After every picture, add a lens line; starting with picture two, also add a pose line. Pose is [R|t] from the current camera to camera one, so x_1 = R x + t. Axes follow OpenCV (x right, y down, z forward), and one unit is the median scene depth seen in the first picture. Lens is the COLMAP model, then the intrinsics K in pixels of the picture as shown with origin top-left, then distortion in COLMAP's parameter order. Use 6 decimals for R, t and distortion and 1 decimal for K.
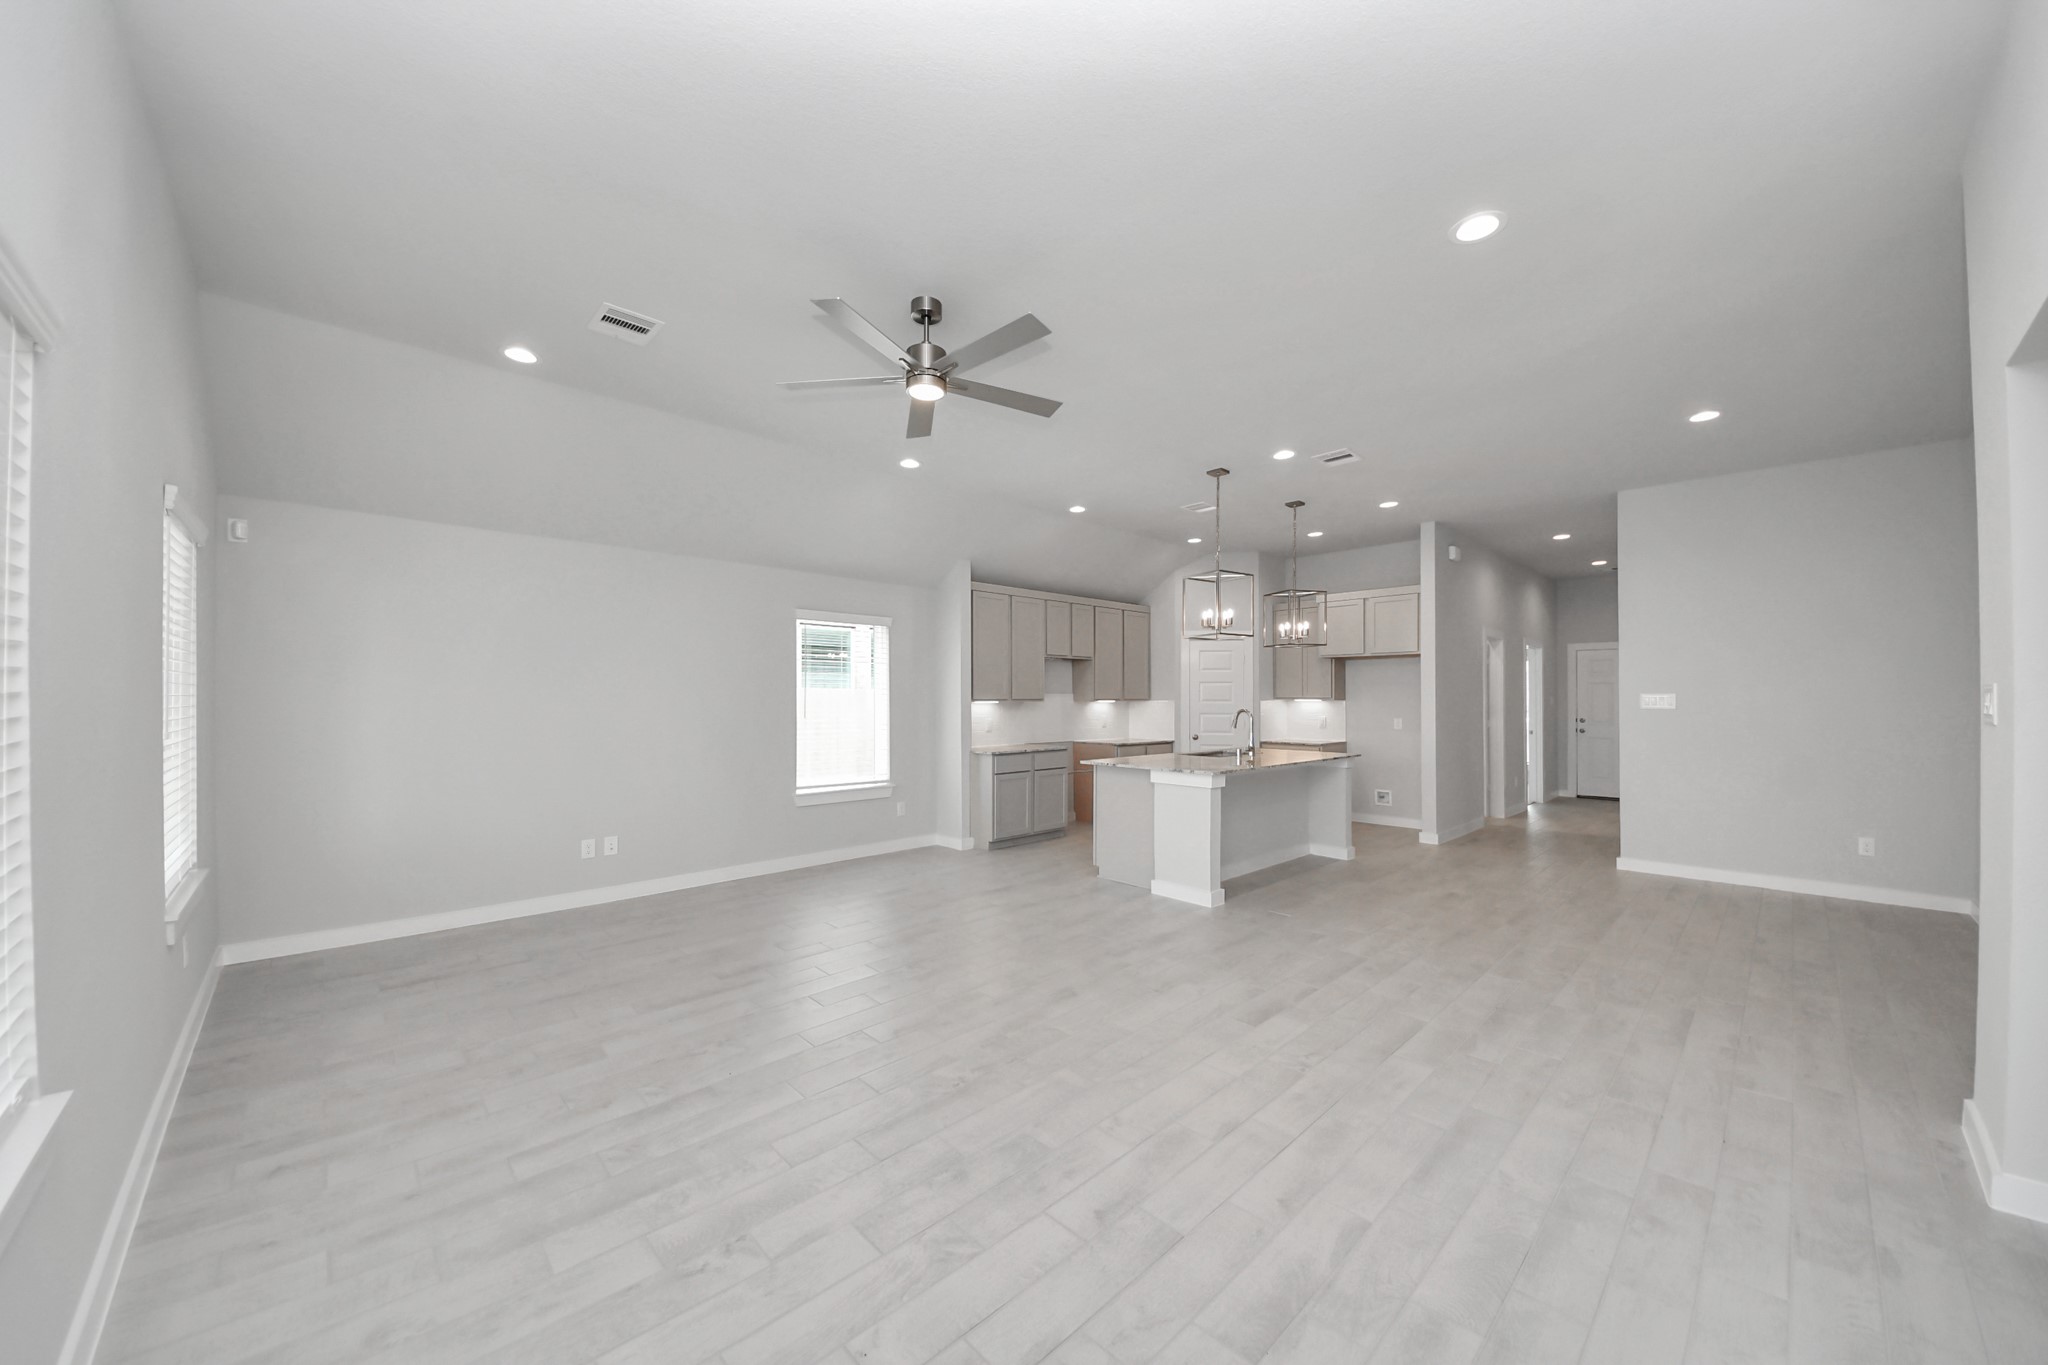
lens RADIAL K [[746.6, 0, 984.3], [0, 746.6, 689.0], [0, 0, 1]] dist [-0.024221, -0.000011]
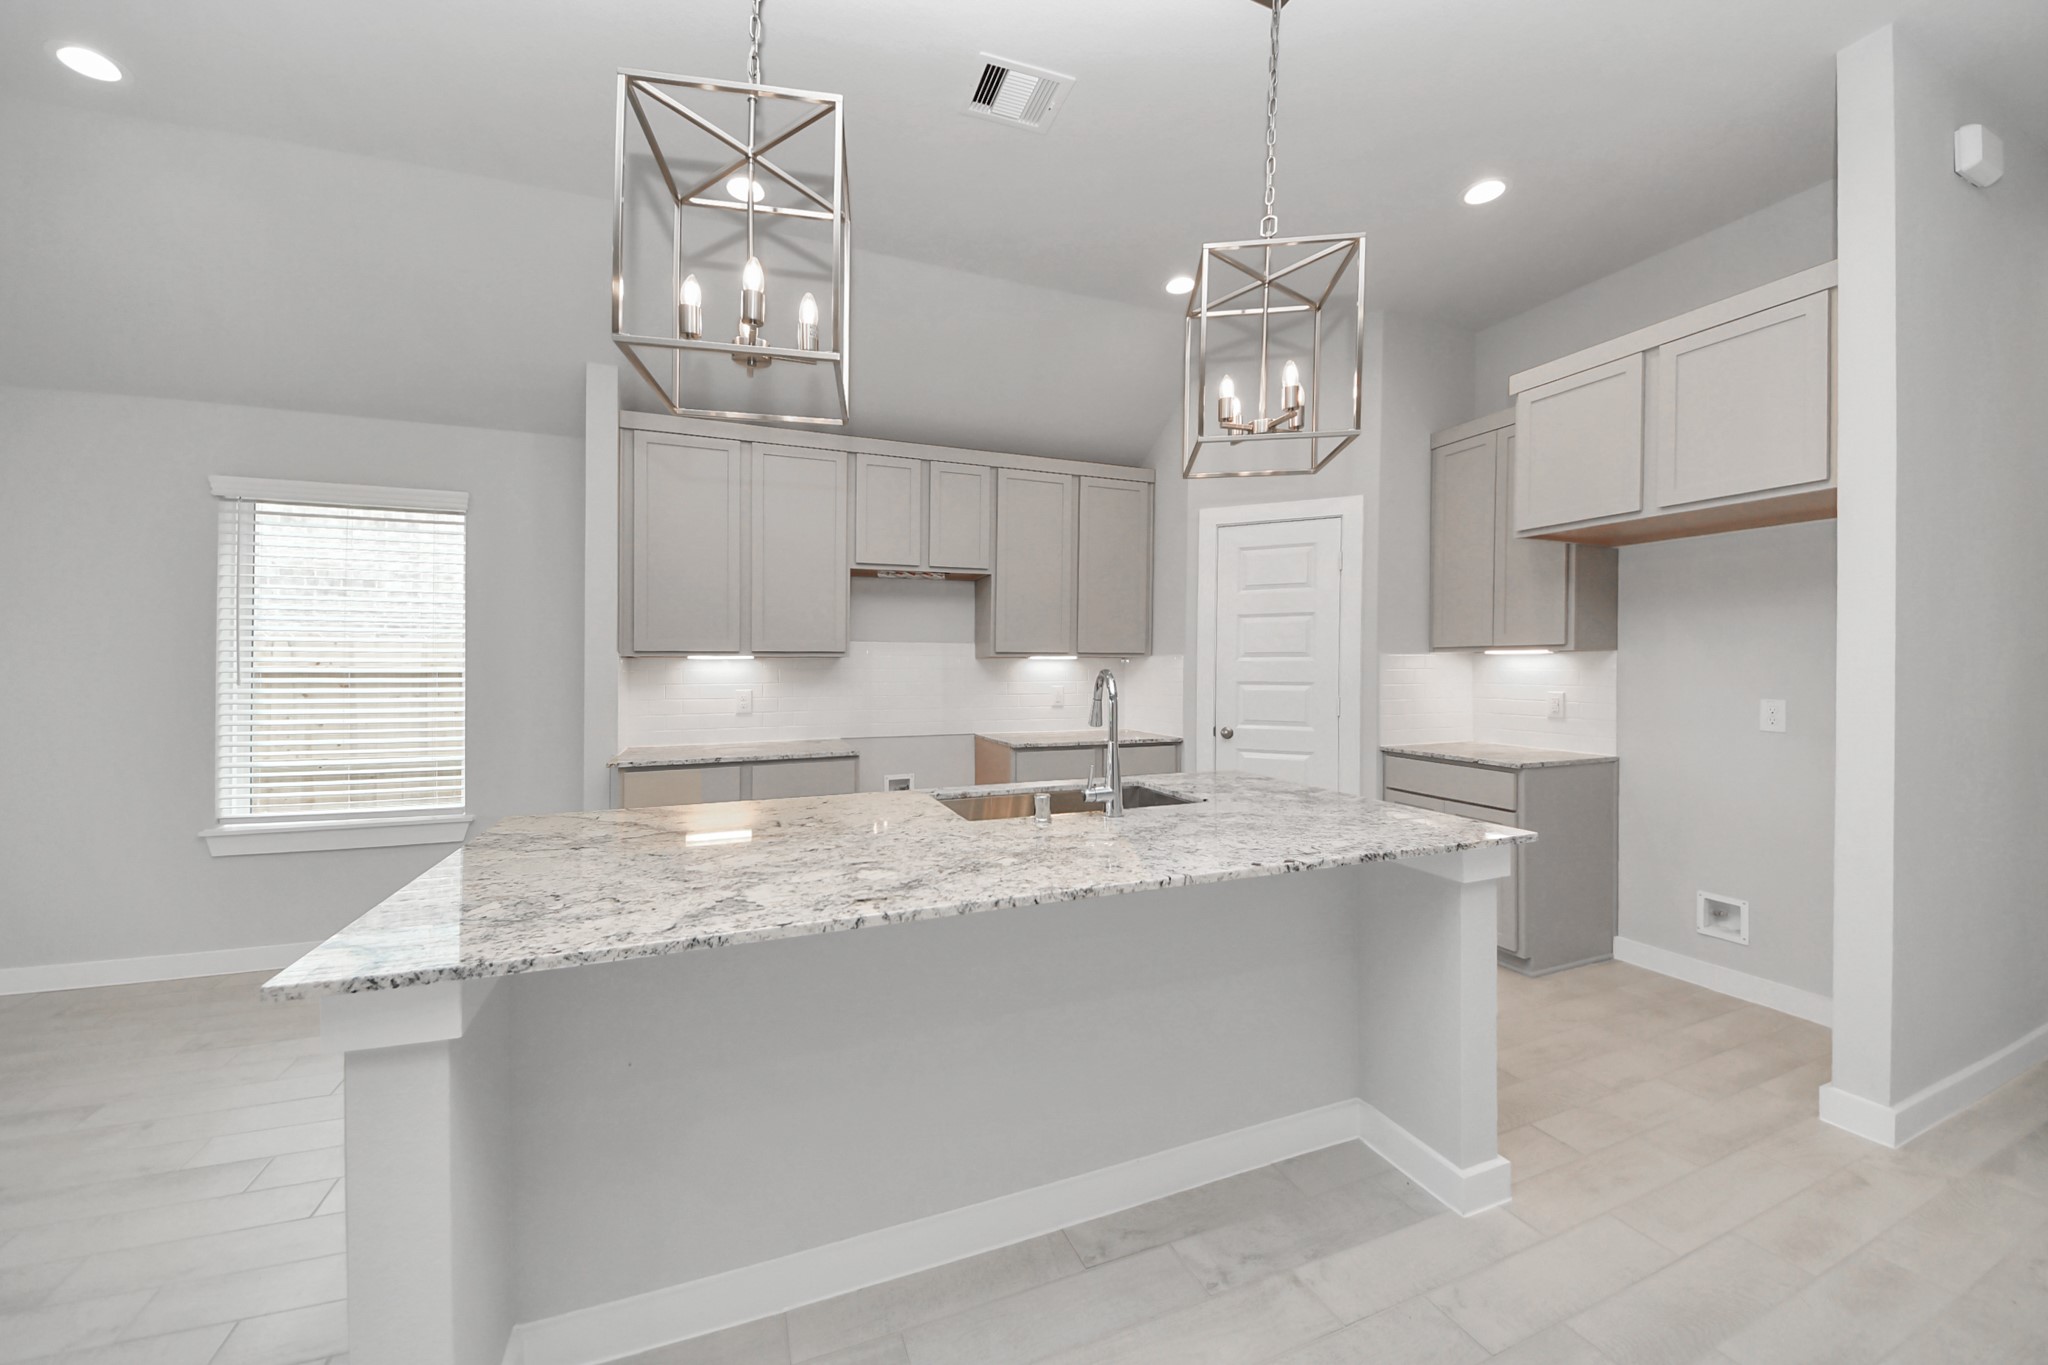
lens RADIAL K [[746.4, 0, 1005.3], [0, 746.4, 674.6], [0, 0, 1]] dist [0.018658, -0.024440]
pose [[0.934860, -0.000910, -0.355017, 0.334677], [0.006751, 0.999861, 0.015214, 0.020182], [0.354954, -0.016619, 0.934736, 0.534557]]
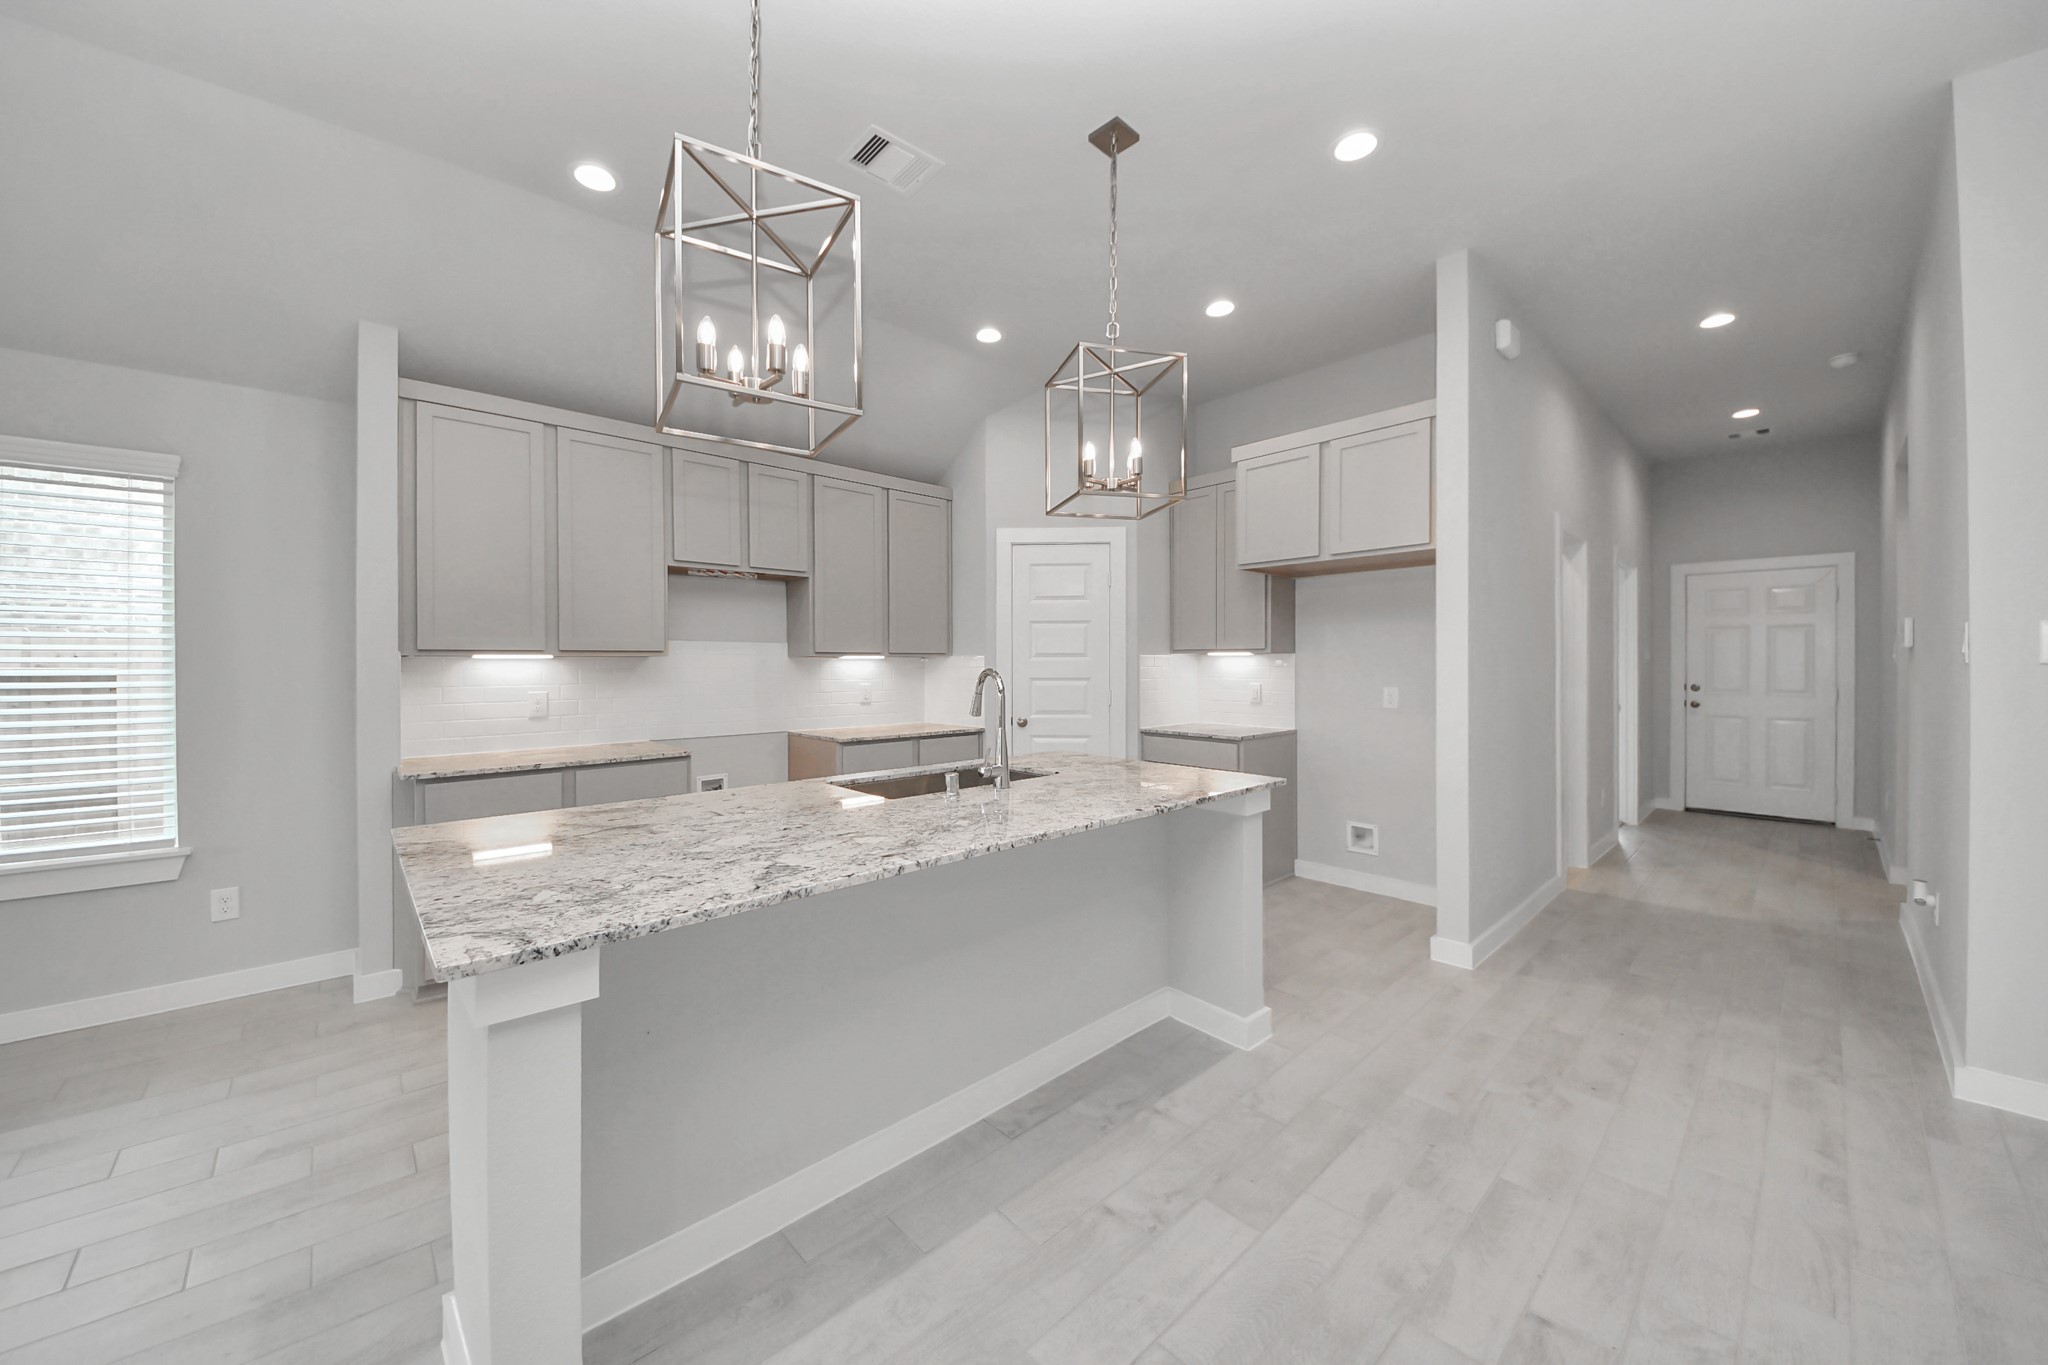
lens RADIAL K [[739.8, 0, 1013.5], [0, 739.8, 674.3], [0, 0, 1]] dist [-0.009355, -0.000275]
pose [[0.999911, -0.006710, 0.011530, 0.284275], [0.006476, 0.999774, 0.020243, 0.018841], [-0.011664, -0.020167, 0.999729, 0.480771]]
